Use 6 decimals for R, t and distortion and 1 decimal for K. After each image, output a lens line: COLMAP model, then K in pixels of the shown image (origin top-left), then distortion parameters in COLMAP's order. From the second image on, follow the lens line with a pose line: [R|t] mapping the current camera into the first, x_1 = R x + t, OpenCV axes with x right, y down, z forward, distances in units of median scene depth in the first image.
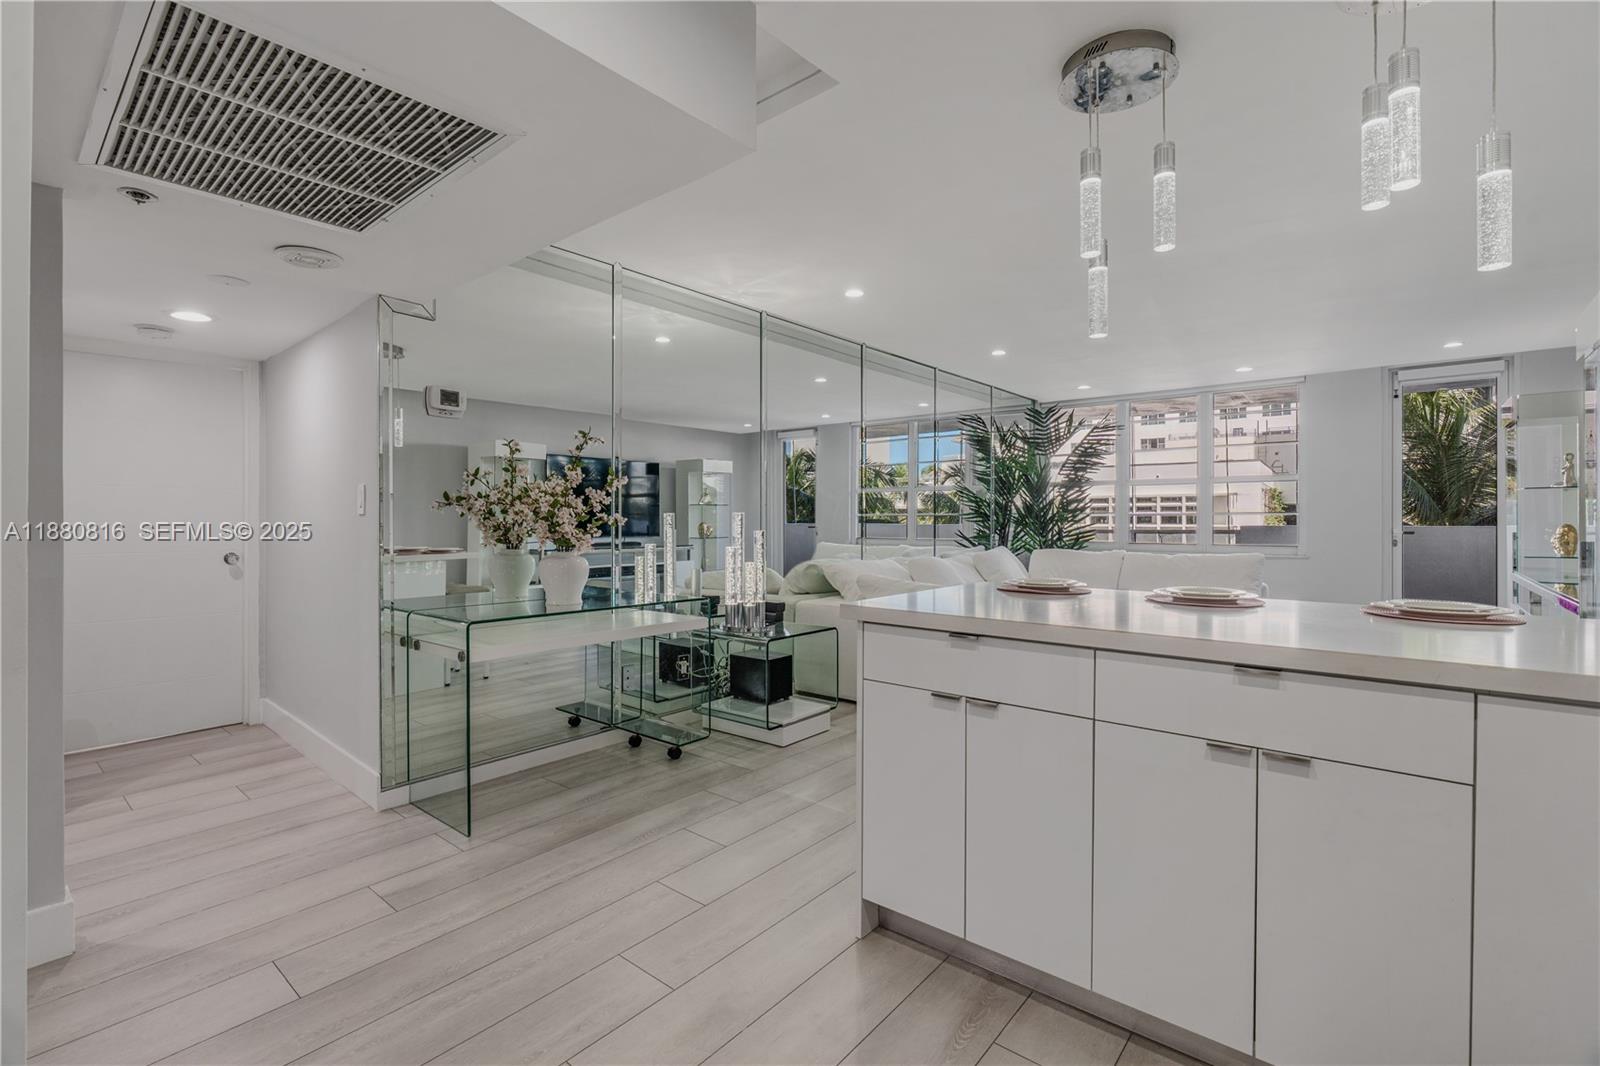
lens RADIAL K [[732.2, 0, 795.7], [0, 732.2, 527.5], [0, 0, 1]] dist [0.000283, 0.000205]
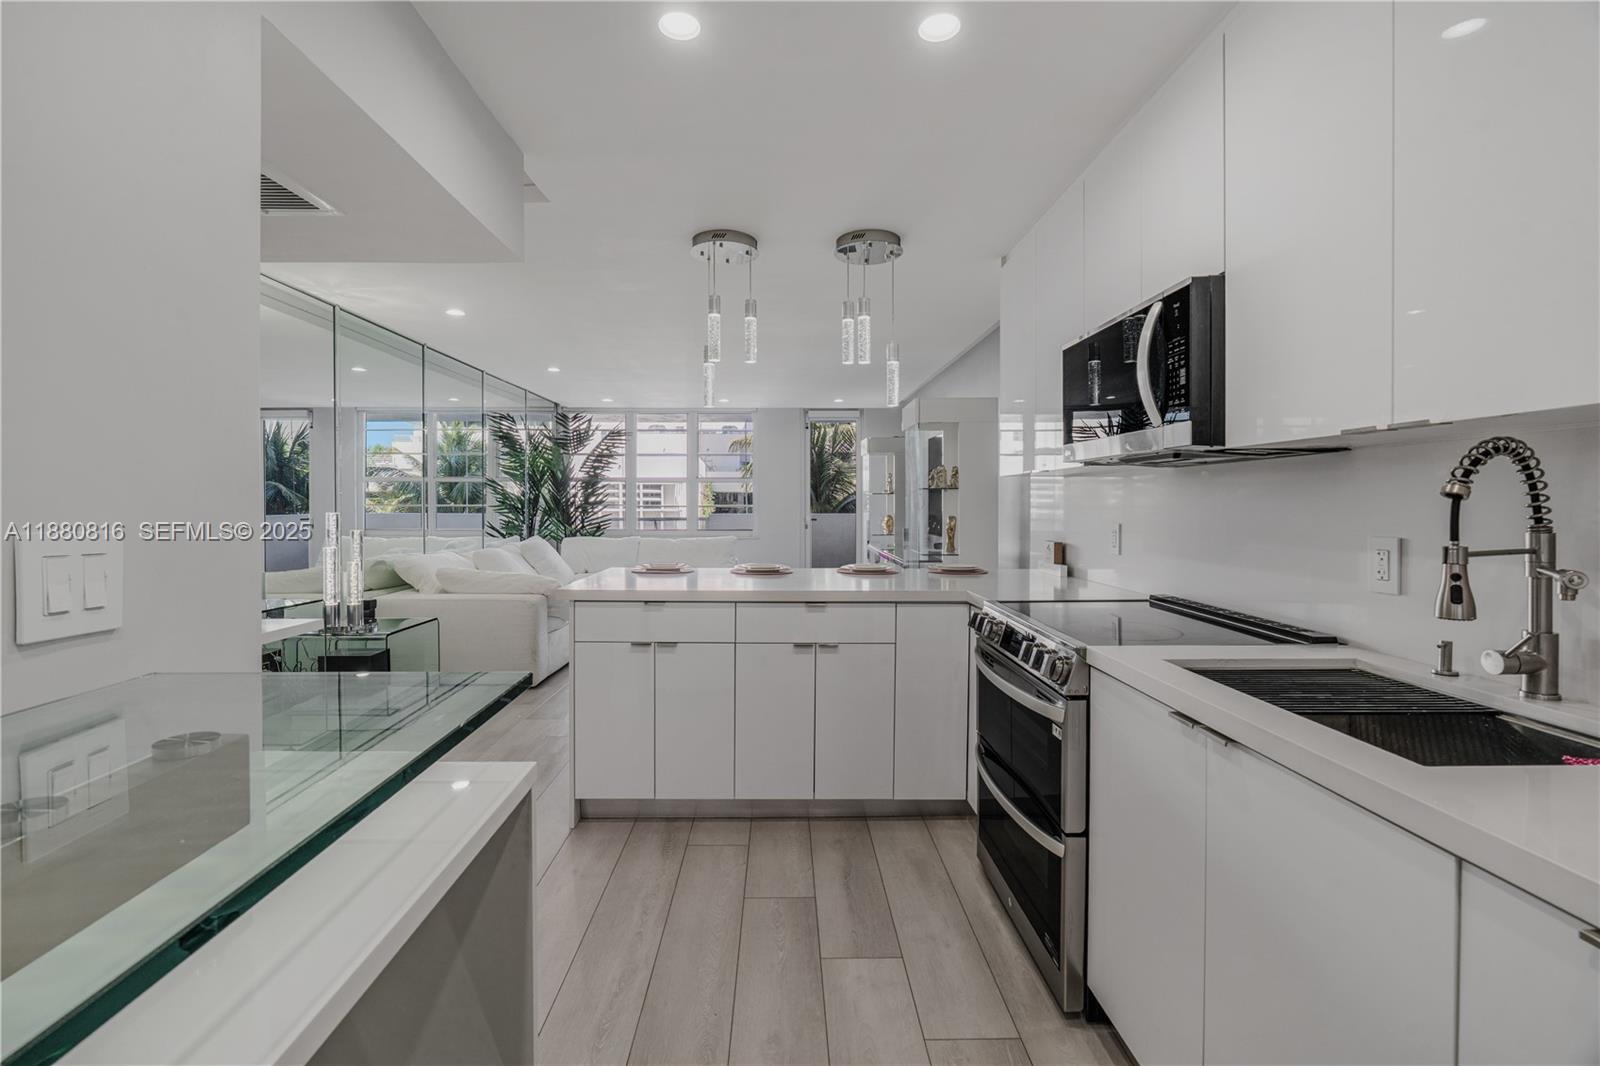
lens RADIAL K [[732.2, 0, 795.7], [0, 732.2, 527.5], [0, 0, 1]] dist [0.000283, 0.000205]
pose [[0.757778, -0.020825, 0.652180, -0.168800], [0.005774, 0.999665, 0.025211, -0.014785], [-0.652486, -0.015339, 0.757645, -0.111413]]
